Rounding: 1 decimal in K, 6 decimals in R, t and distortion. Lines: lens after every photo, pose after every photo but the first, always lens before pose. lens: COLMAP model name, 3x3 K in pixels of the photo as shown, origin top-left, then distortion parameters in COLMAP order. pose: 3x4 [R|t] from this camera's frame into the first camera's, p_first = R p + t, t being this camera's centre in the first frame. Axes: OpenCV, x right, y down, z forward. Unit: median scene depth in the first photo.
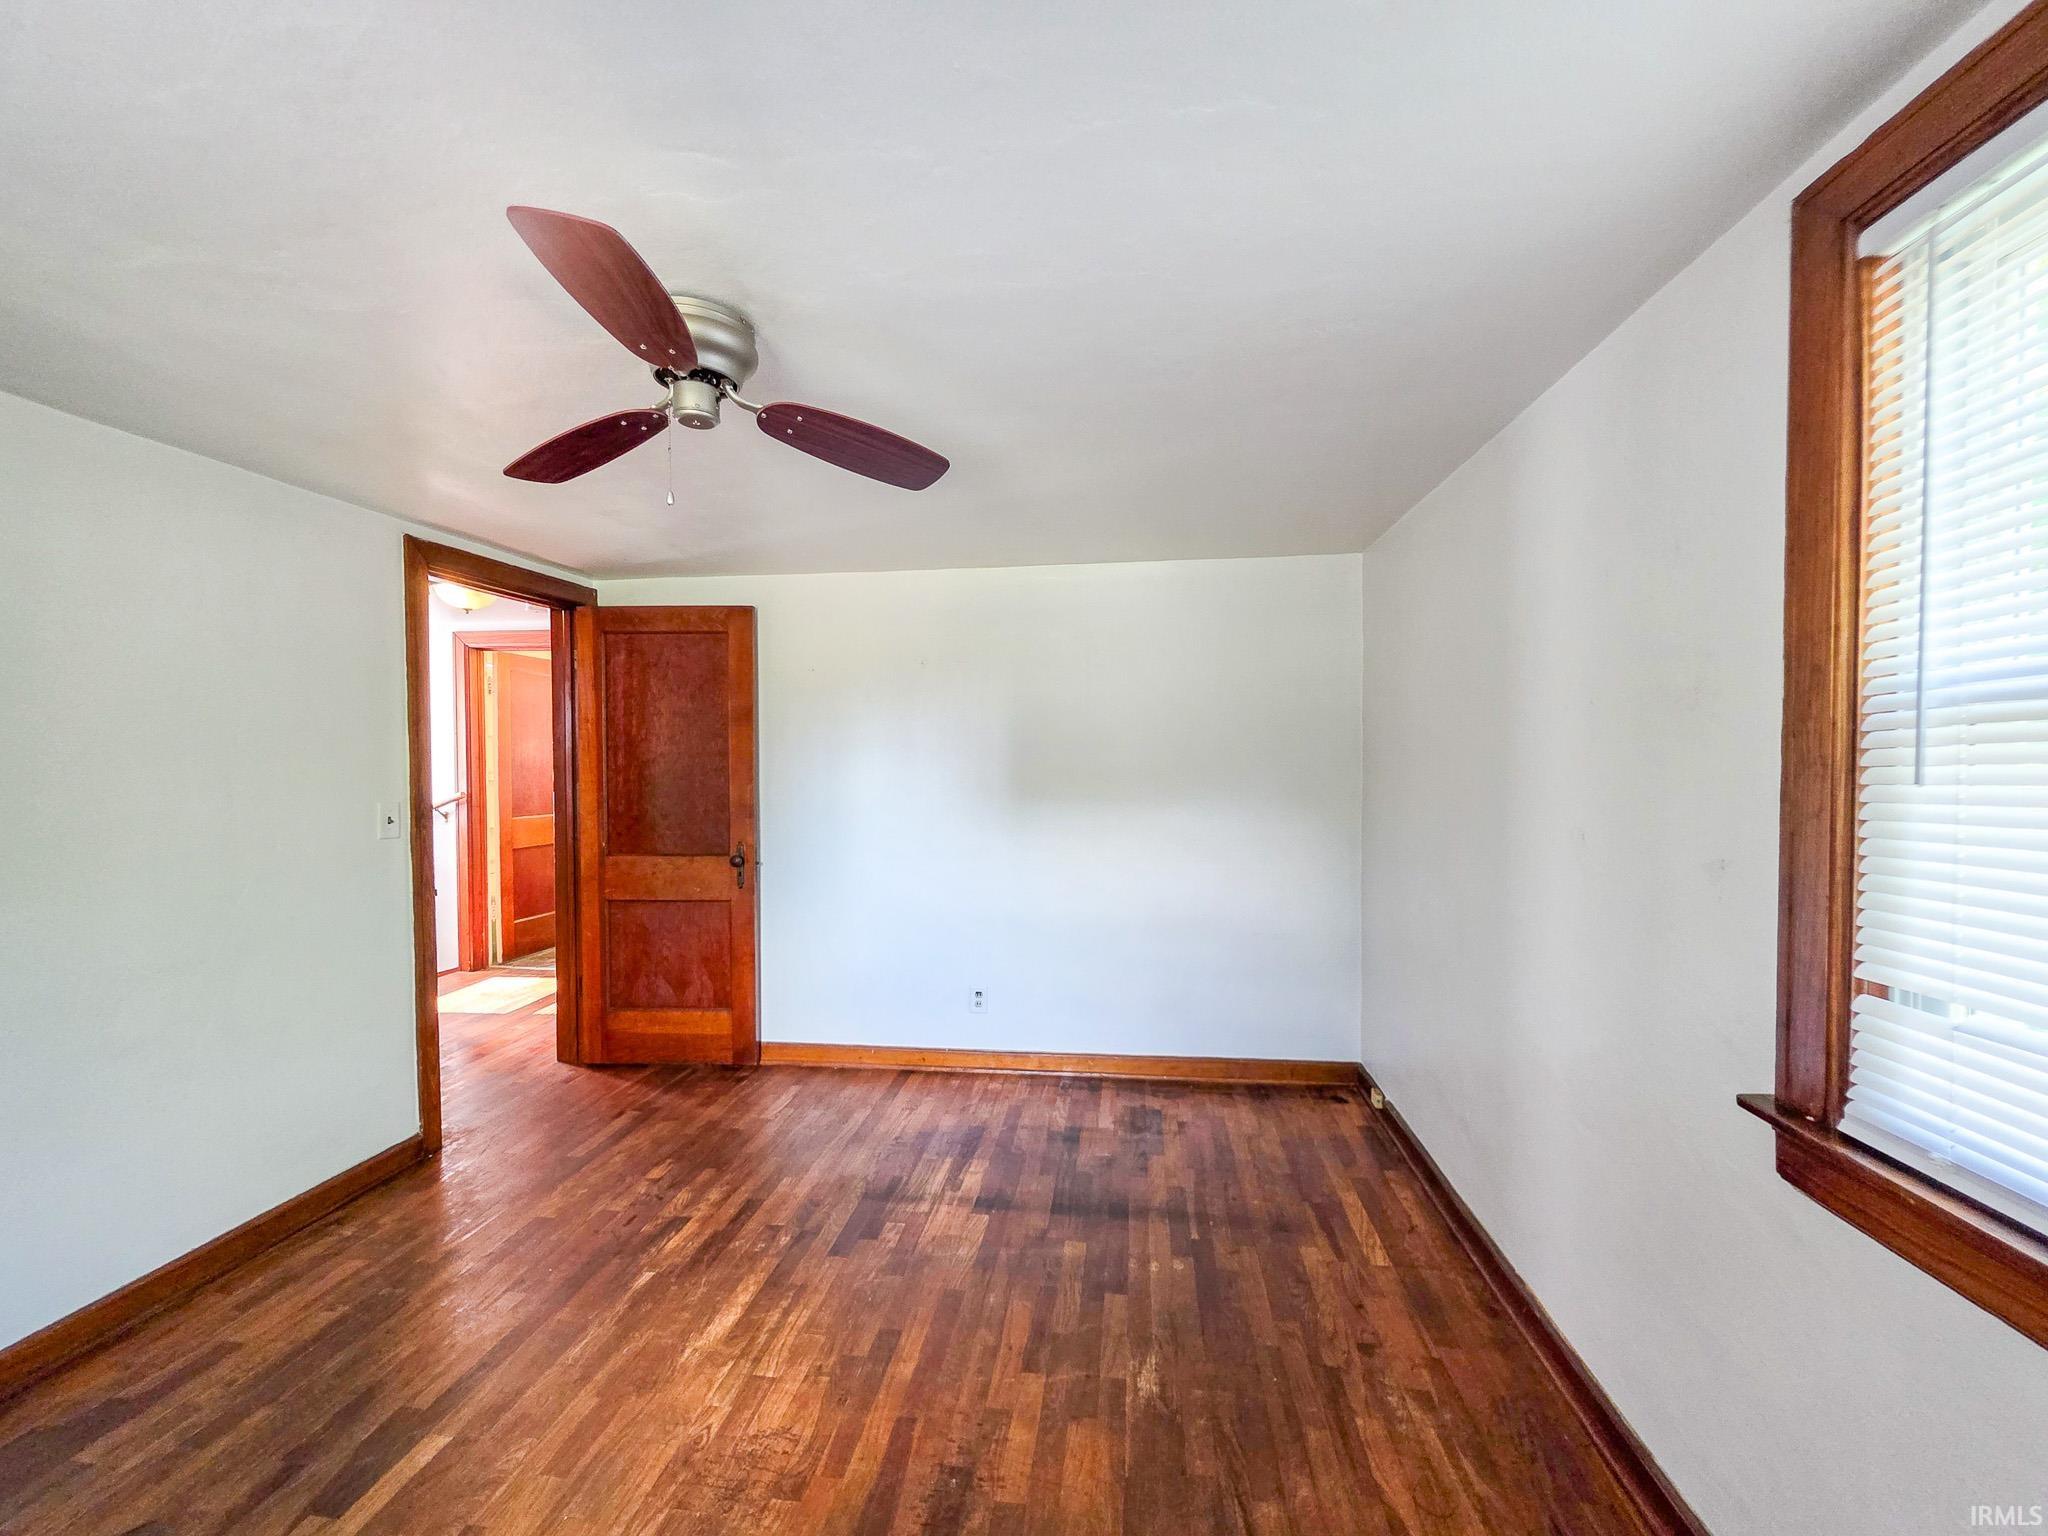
lens RADIAL K [[819.6, 0, 1021.7], [0, 819.6, 769.4], [0, 0, 1]] dist [-0.002988, 0.000140]
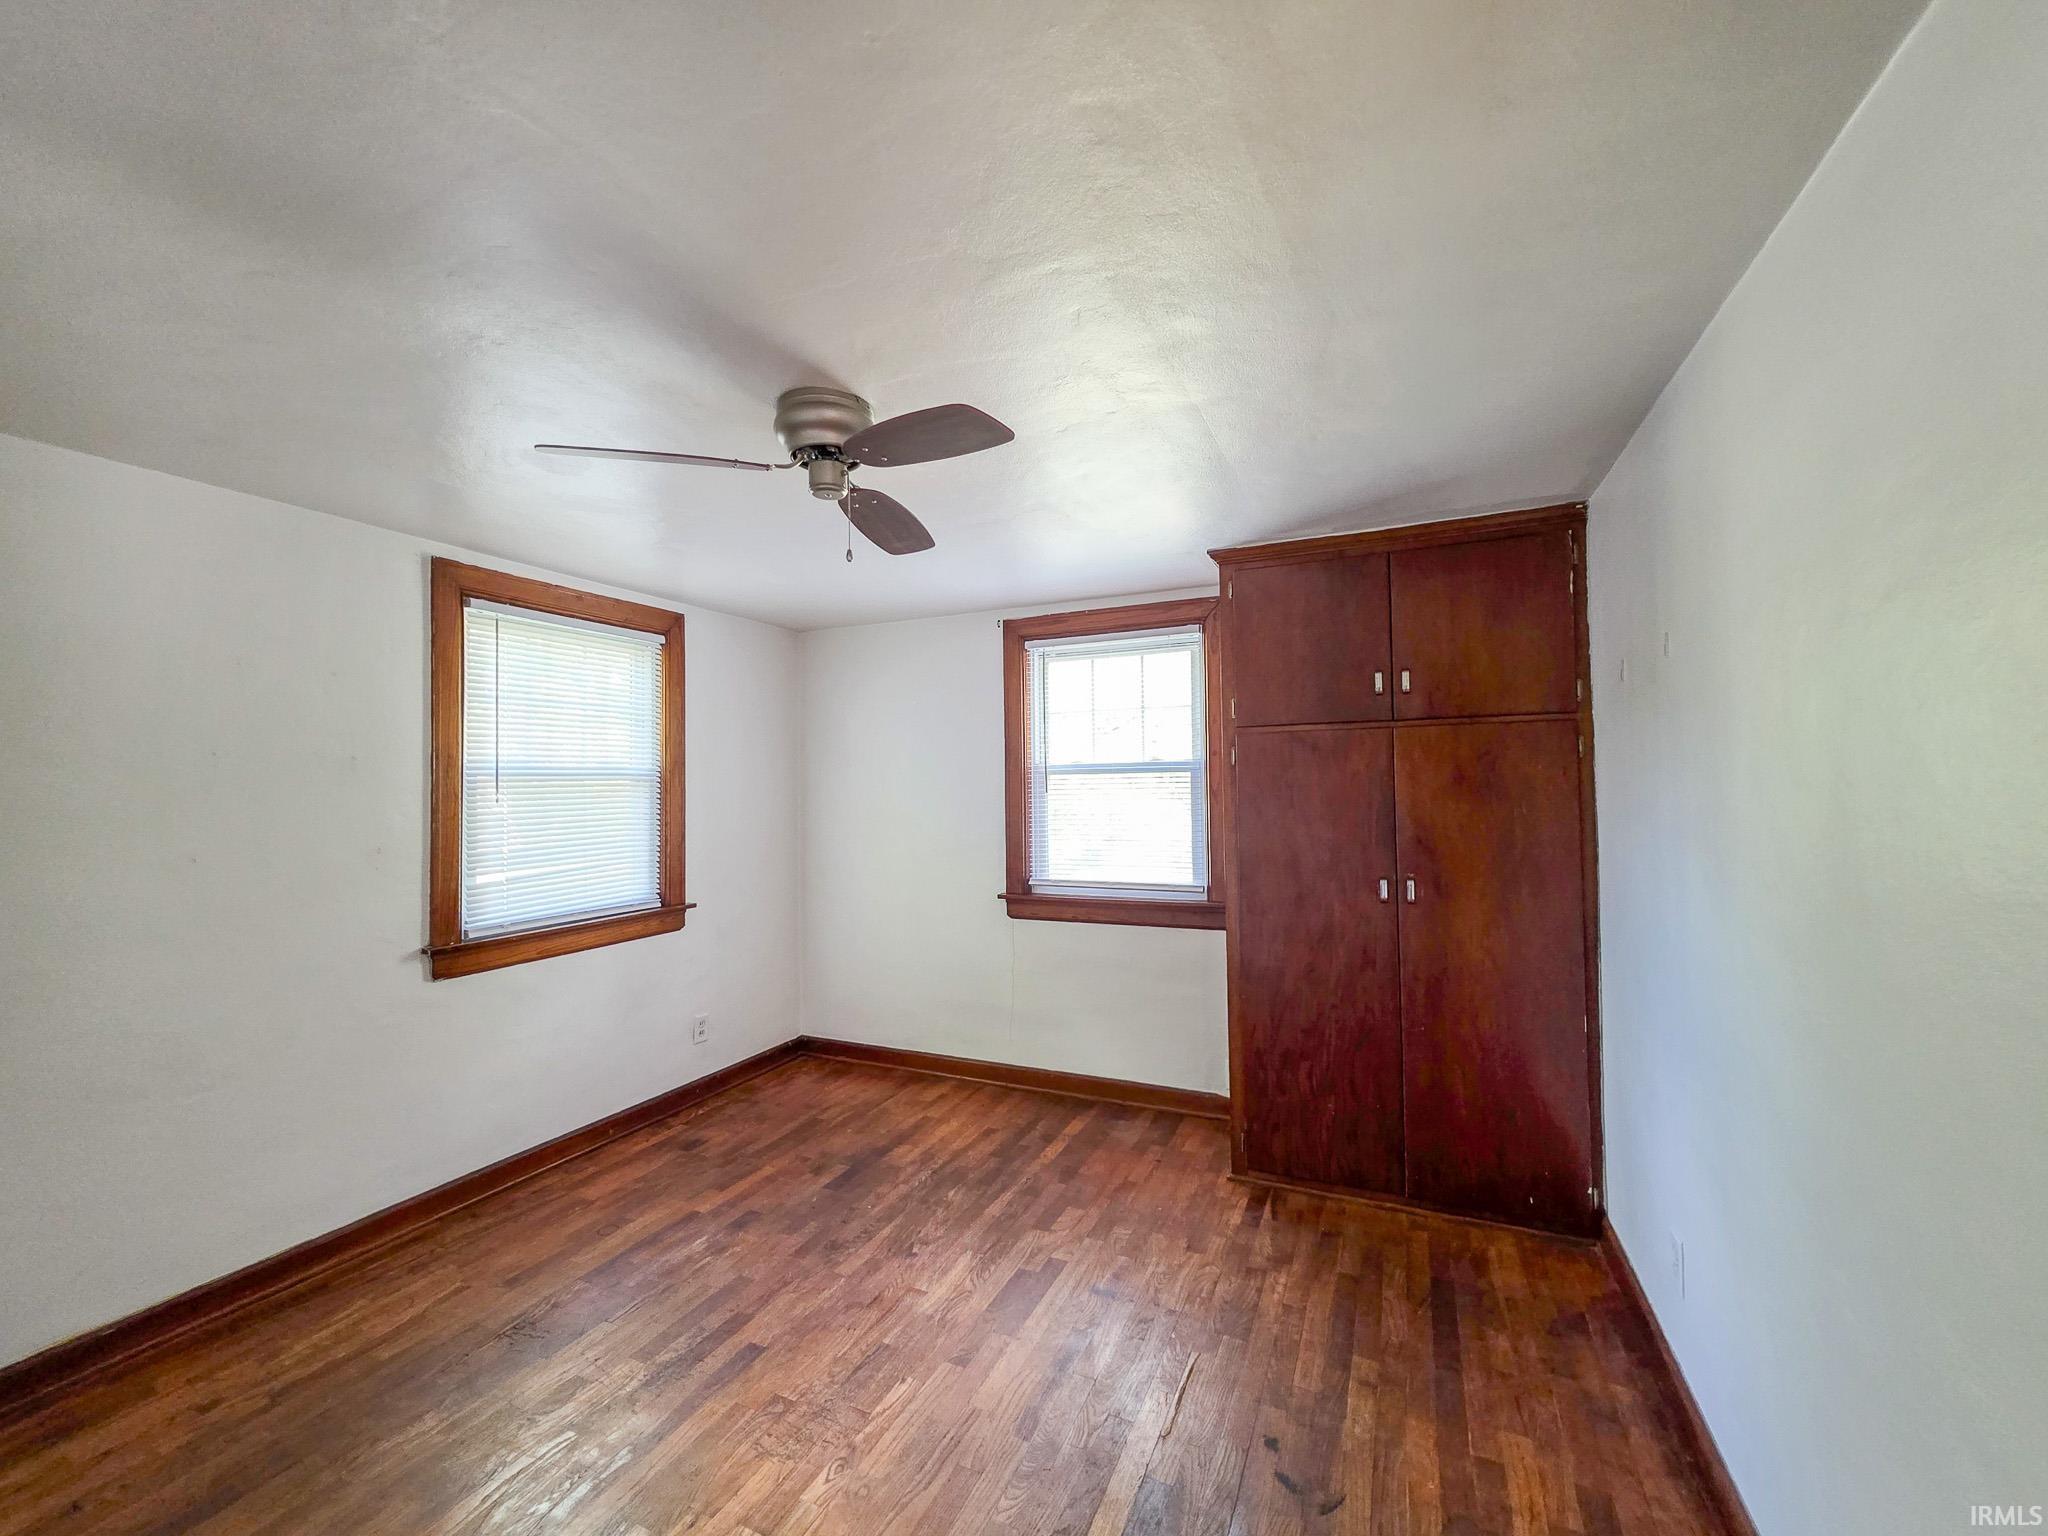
lens RADIAL K [[819.6, 0, 1020.7], [0, 819.6, 773.8], [0, 0, 1]] dist [-0.002988, 0.000140]
pose [[-0.954427, 0.020521, 0.297738, -0.941659], [0.020612, 0.999784, -0.002834, -0.021643], [-0.297732, 0.003432, -0.954643, 1.925327]]
